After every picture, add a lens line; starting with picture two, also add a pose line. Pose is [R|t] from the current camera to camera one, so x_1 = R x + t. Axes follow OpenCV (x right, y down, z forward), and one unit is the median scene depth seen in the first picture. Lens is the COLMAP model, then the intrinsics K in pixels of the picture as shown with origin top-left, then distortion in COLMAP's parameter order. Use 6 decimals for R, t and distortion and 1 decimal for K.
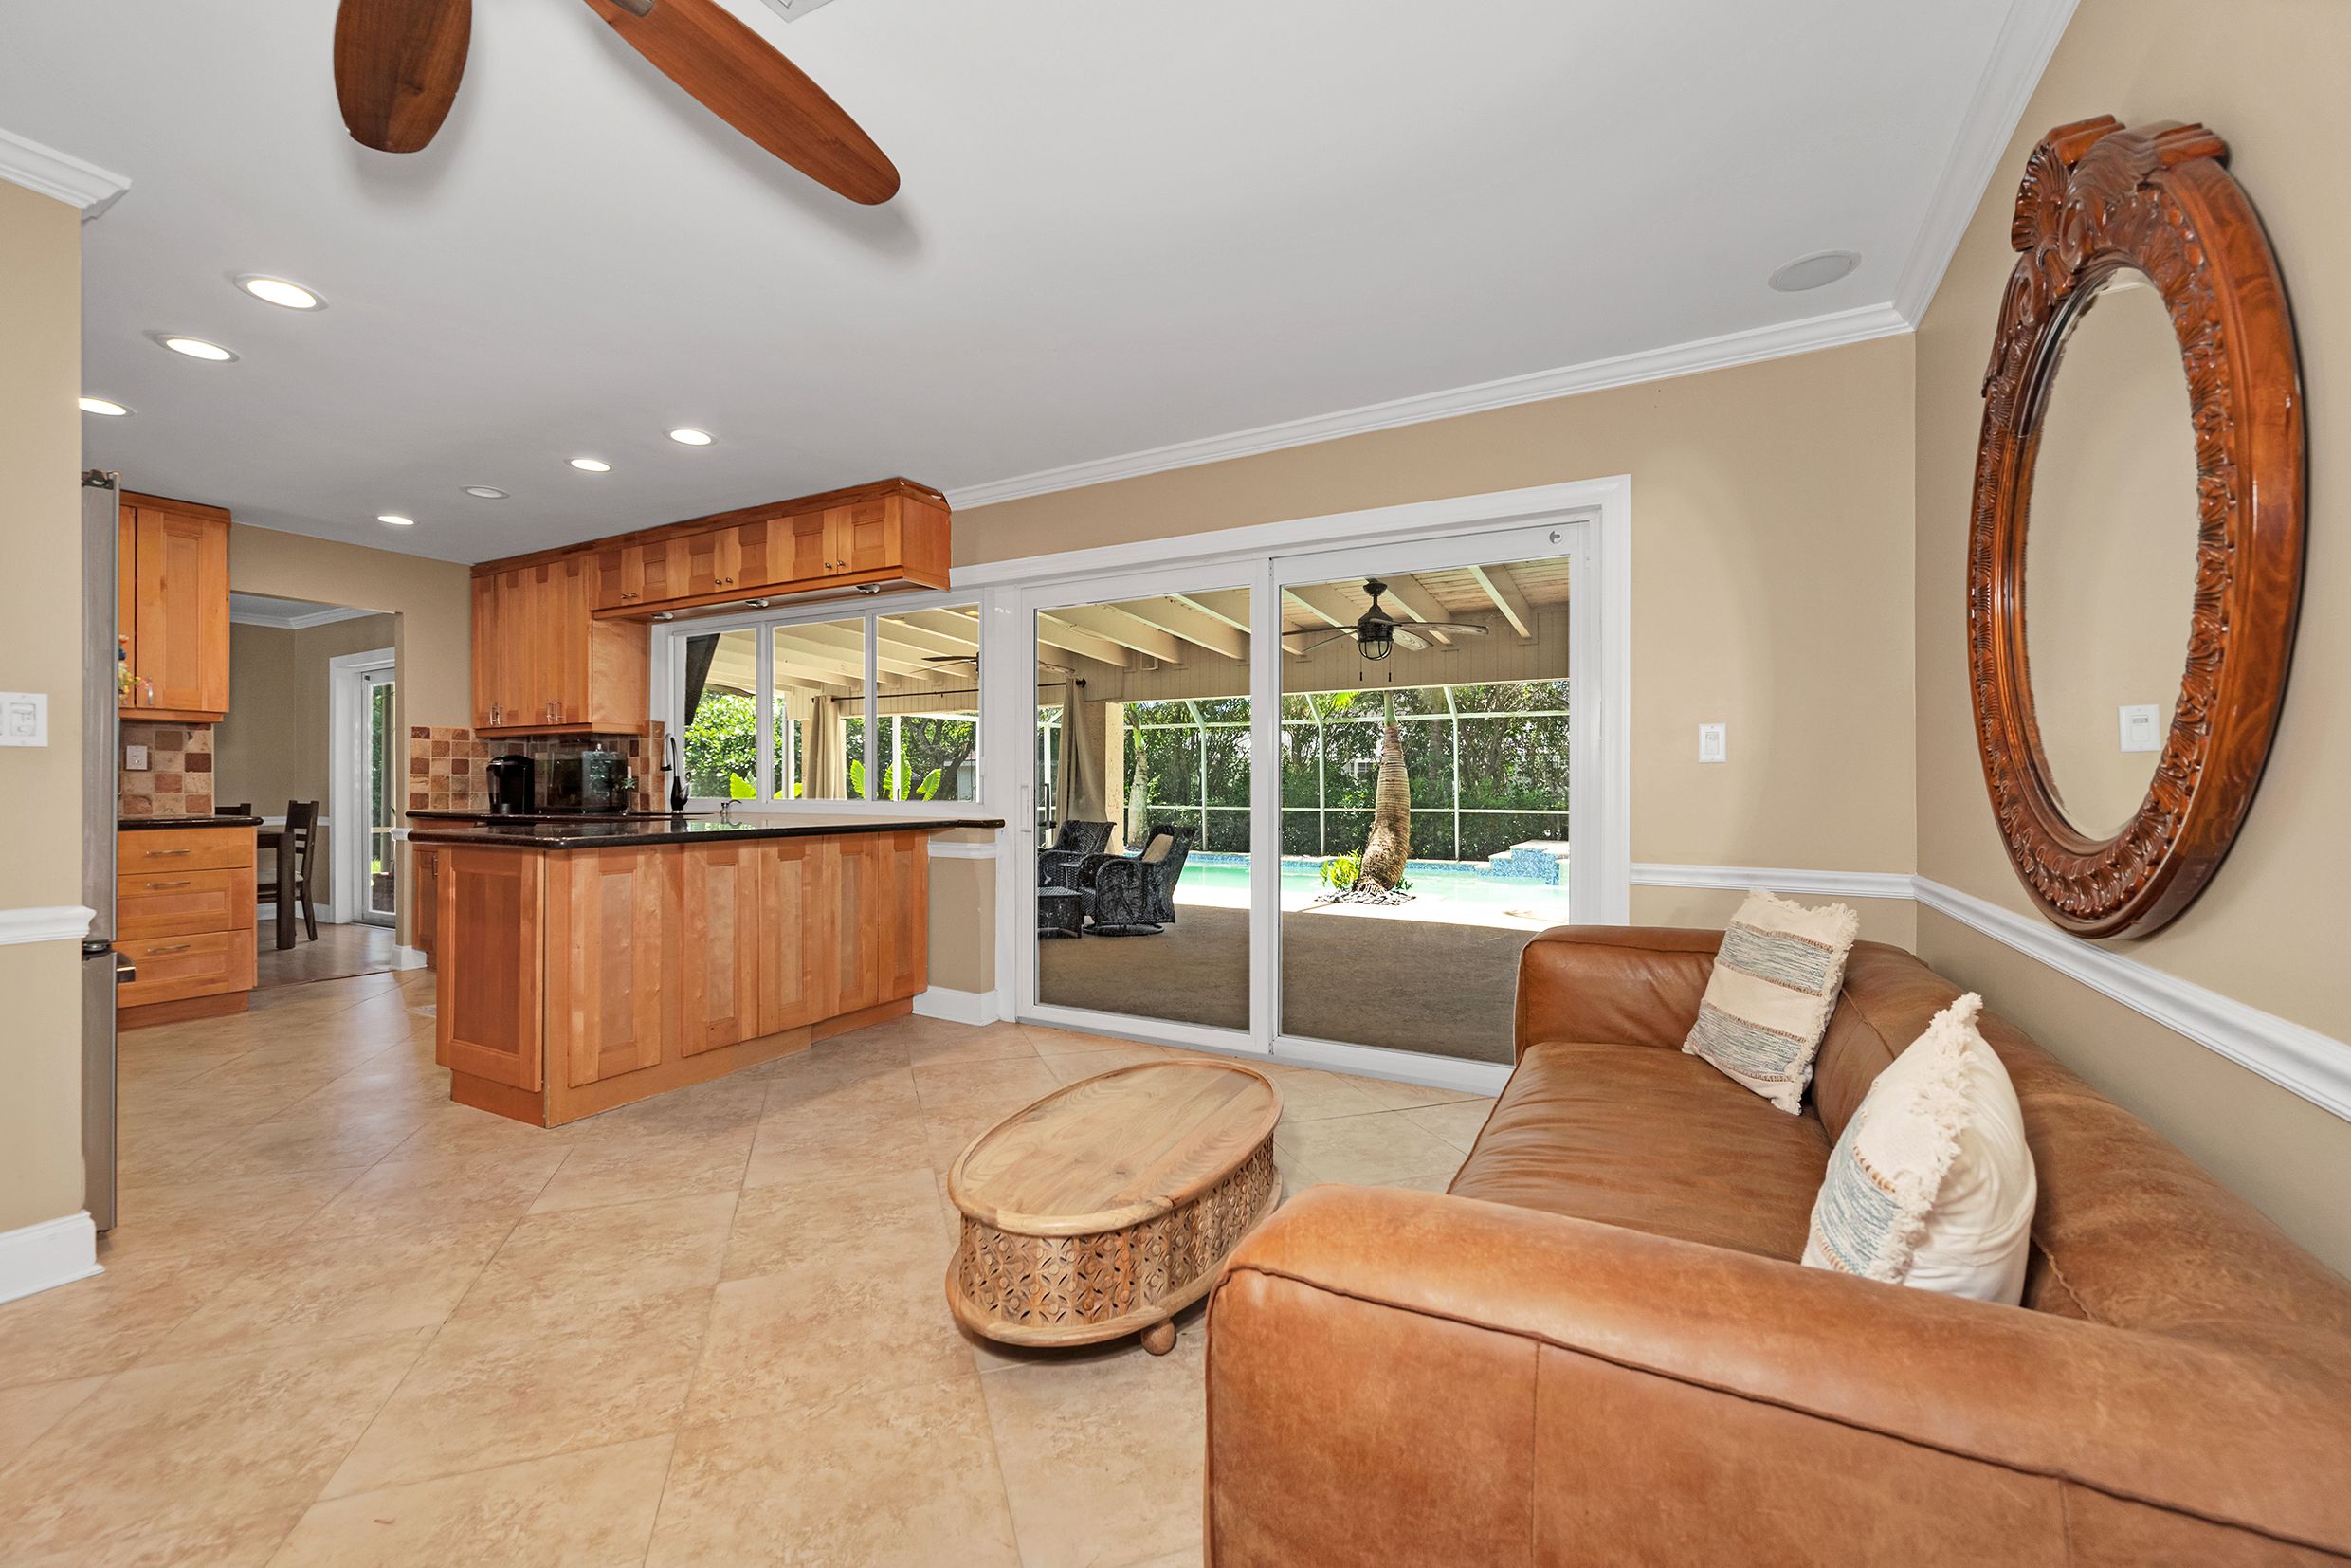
lens RADIAL K [[933.8, 0, 1164.1], [0, 933.8, 783.4], [0, 0, 1]] dist [-0.009612, -0.000372]
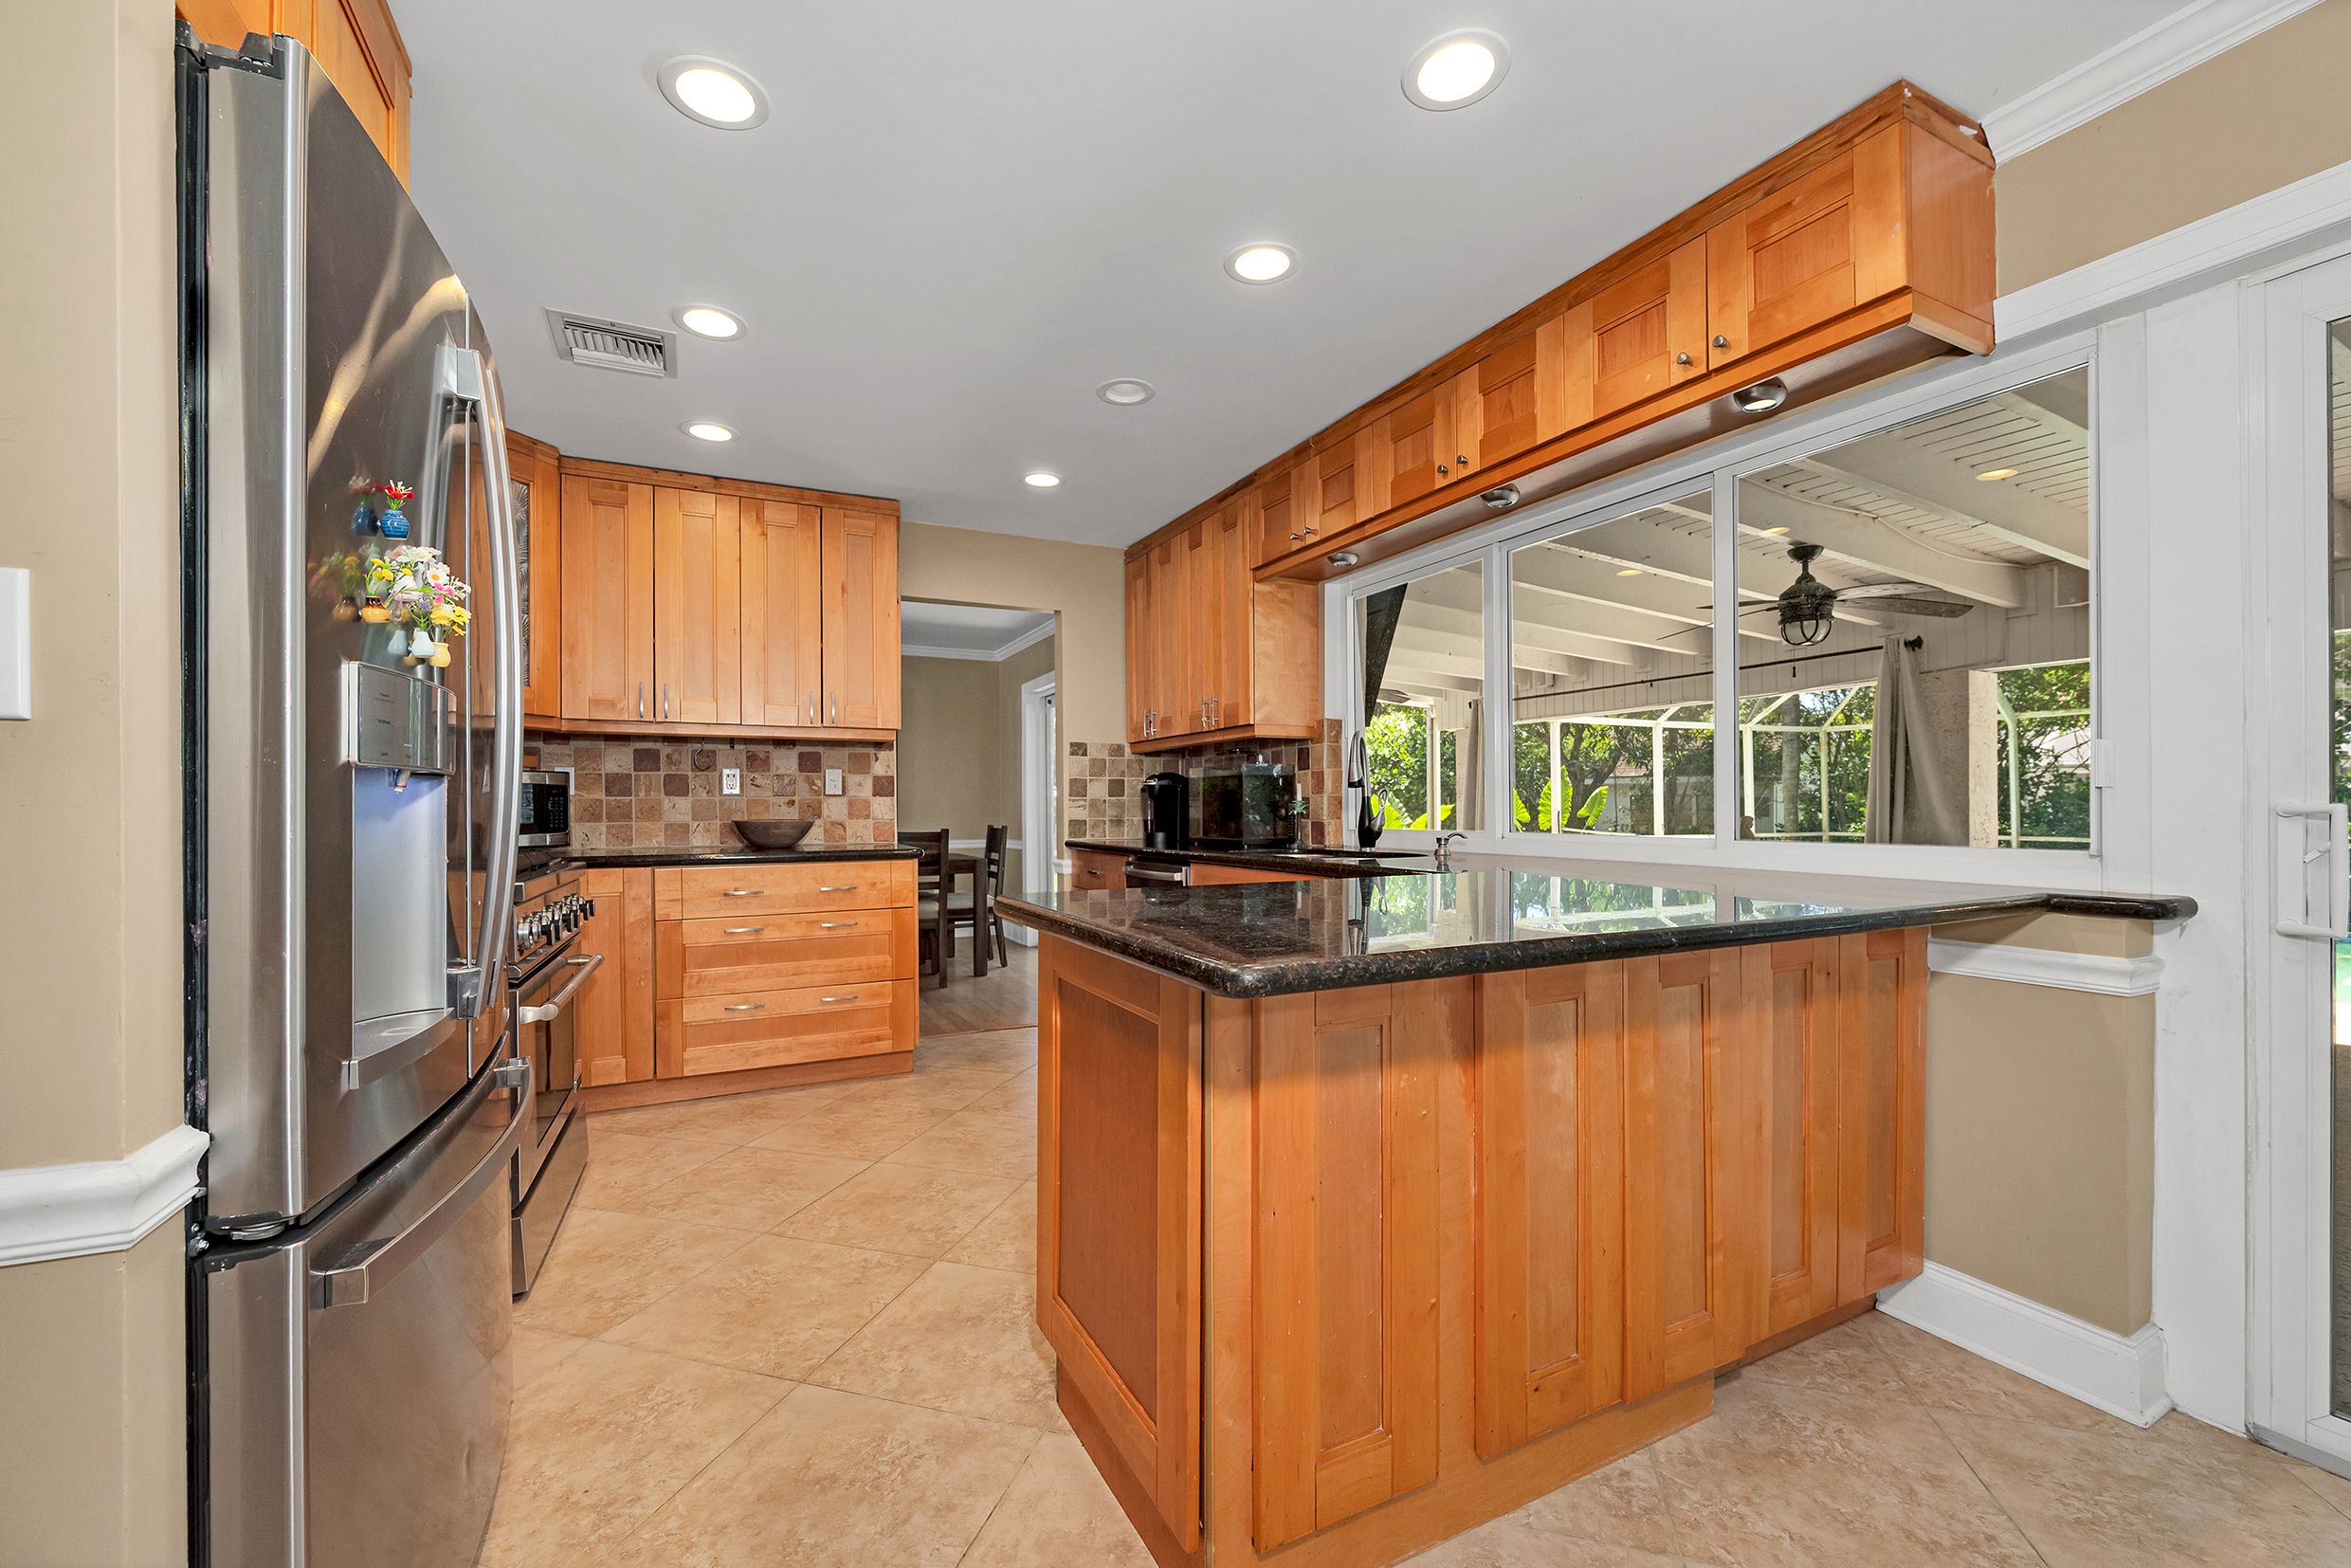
lens RADIAL K [[933.8, 0, 1167.7], [0, 933.8, 805.5], [0, 0, 1]] dist [-0.009612, -0.000372]
pose [[0.813138, -0.004398, -0.582055, -0.240566], [0.004801, 0.999988, -0.000850, -0.001266], [0.582052, -0.002103, 0.813149, 0.359669]]
